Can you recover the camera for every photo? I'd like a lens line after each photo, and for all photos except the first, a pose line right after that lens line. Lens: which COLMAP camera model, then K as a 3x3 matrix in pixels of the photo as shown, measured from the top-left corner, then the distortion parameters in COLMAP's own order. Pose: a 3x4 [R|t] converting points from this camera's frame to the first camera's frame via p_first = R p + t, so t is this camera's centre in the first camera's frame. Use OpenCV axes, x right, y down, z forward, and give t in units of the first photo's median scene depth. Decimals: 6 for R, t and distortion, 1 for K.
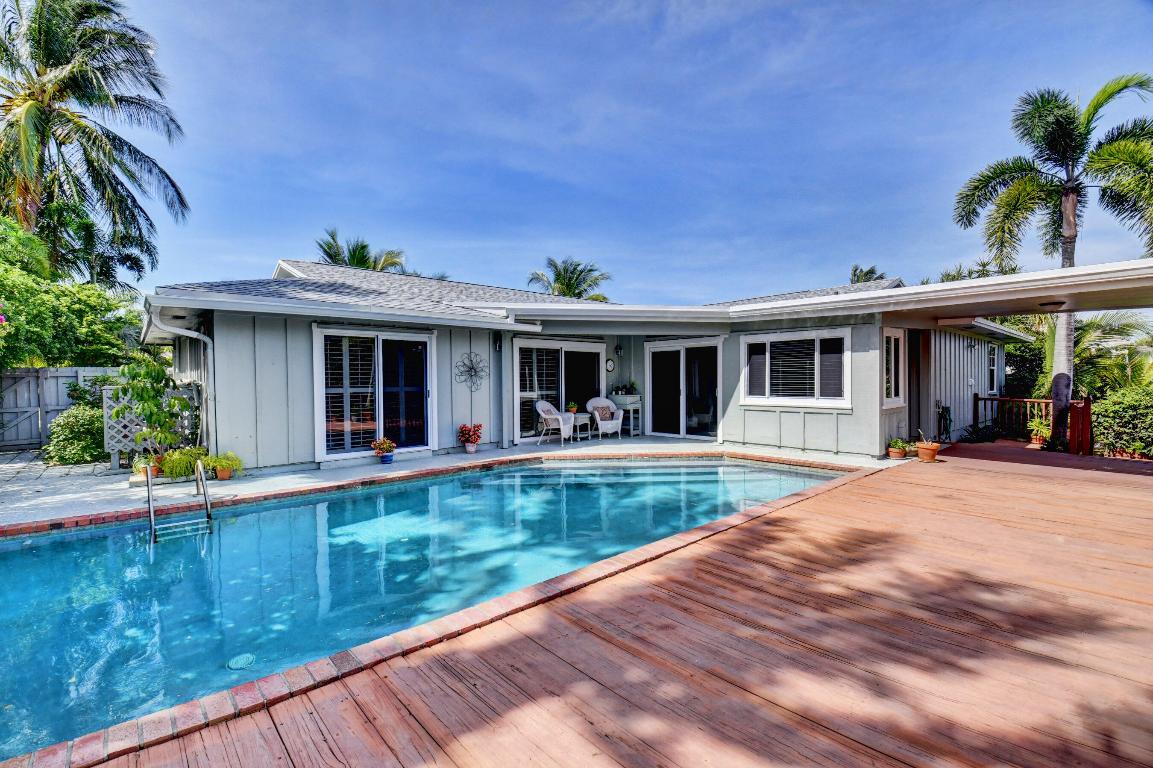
lens RADIAL K [[507.5, 0, 575.4], [0, 507.5, 397.9], [0, 0, 1]] dist [-0.007464, -0.010854]
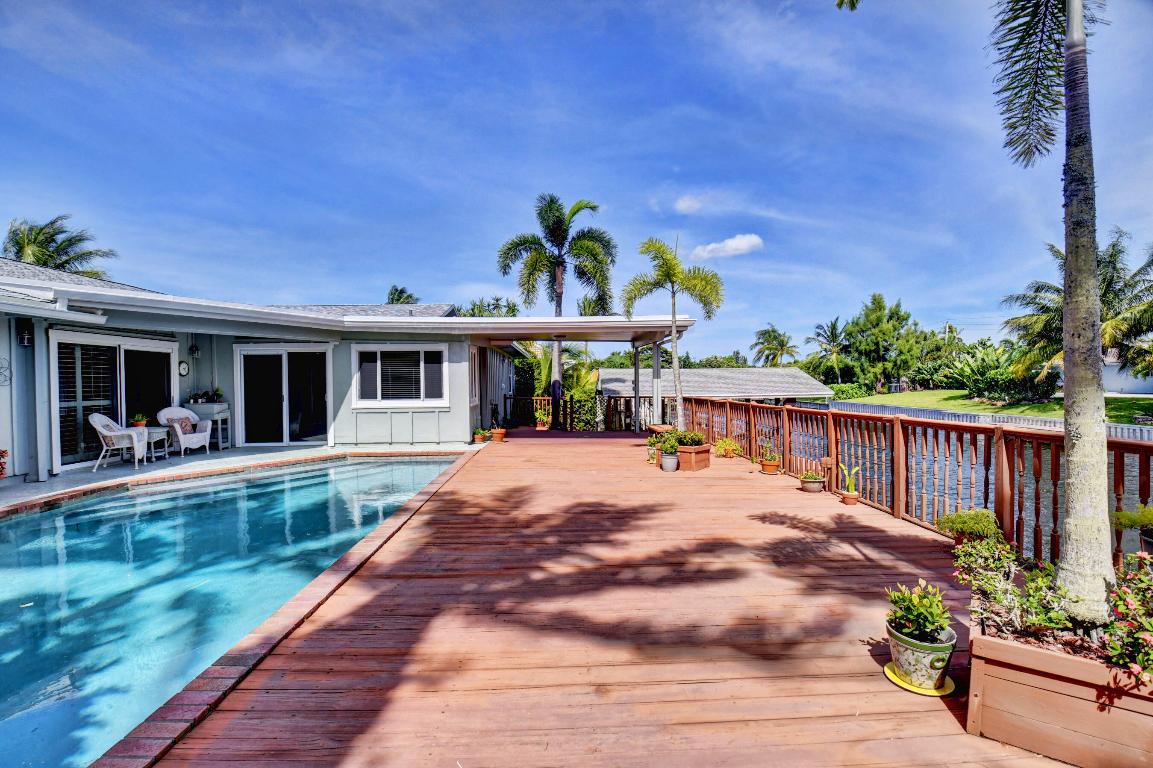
lens RADIAL K [[507.5, 0, 572.8], [0, 507.5, 391.6], [0, 0, 1]] dist [-0.007464, -0.010854]
pose [[0.638136, -0.014026, 0.769796, -0.201477], [0.033394, 0.999397, -0.009473, 0.004130], [-0.769199, 0.031752, 0.638219, -0.041996]]
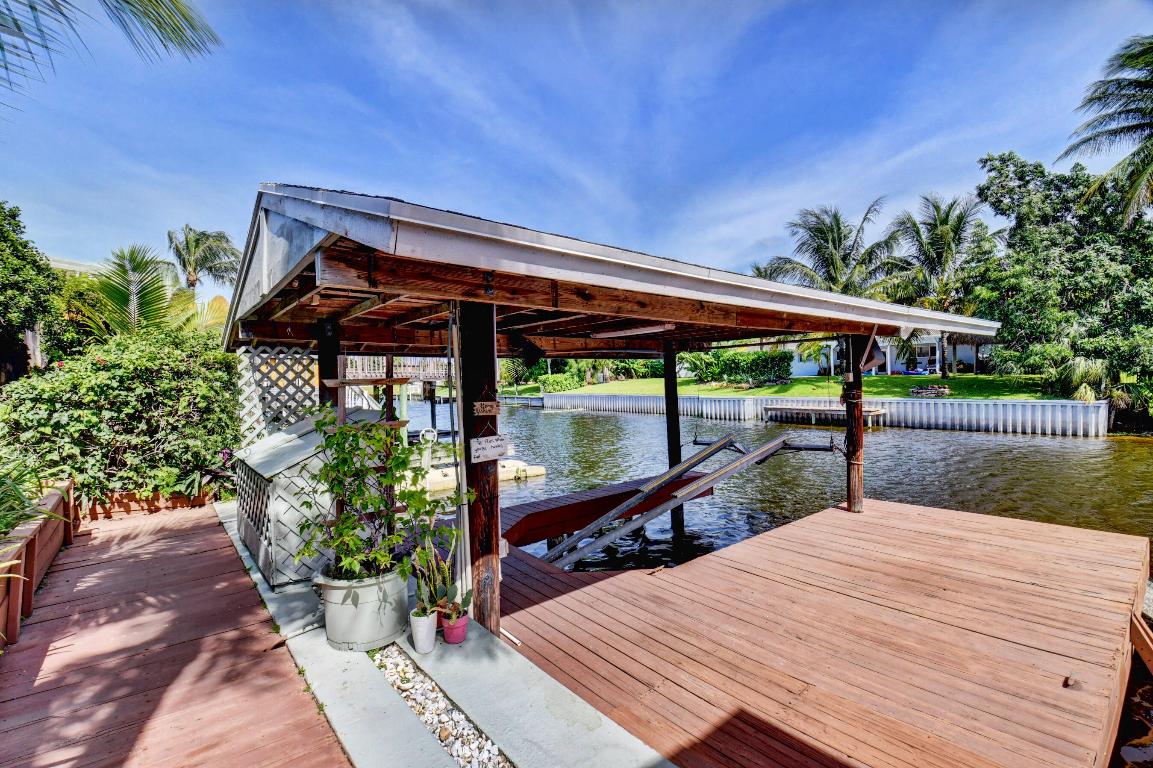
lens RADIAL K [[507.5, 0, 570.6], [0, 507.5, 387.3], [0, 0, 1]] dist [-0.007464, -0.010854]
pose [[0.029954, -0.009976, 0.999501, 1.110673], [0.064309, 0.997898, 0.008033, 0.066412], [-0.997480, 0.064036, 0.030533, 0.976102]]
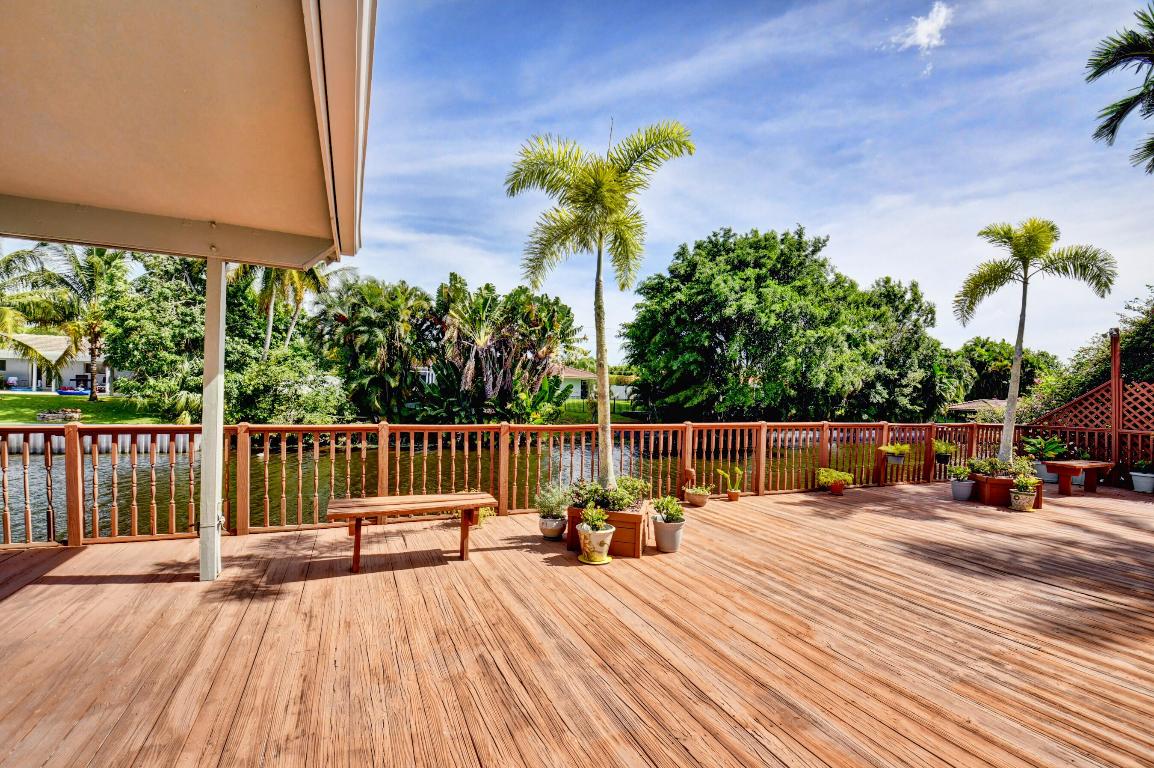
lens RADIAL K [[507.9, 0, 579.0], [0, 507.9, 395.2], [0, 0, 1]] dist [-0.007464, -0.010854]
pose [[-0.947857, -0.027782, 0.317482, 0.436553], [-0.013040, 0.998740, 0.048465, -0.034821], [-0.318428, 0.041798, -0.947025, 0.797572]]
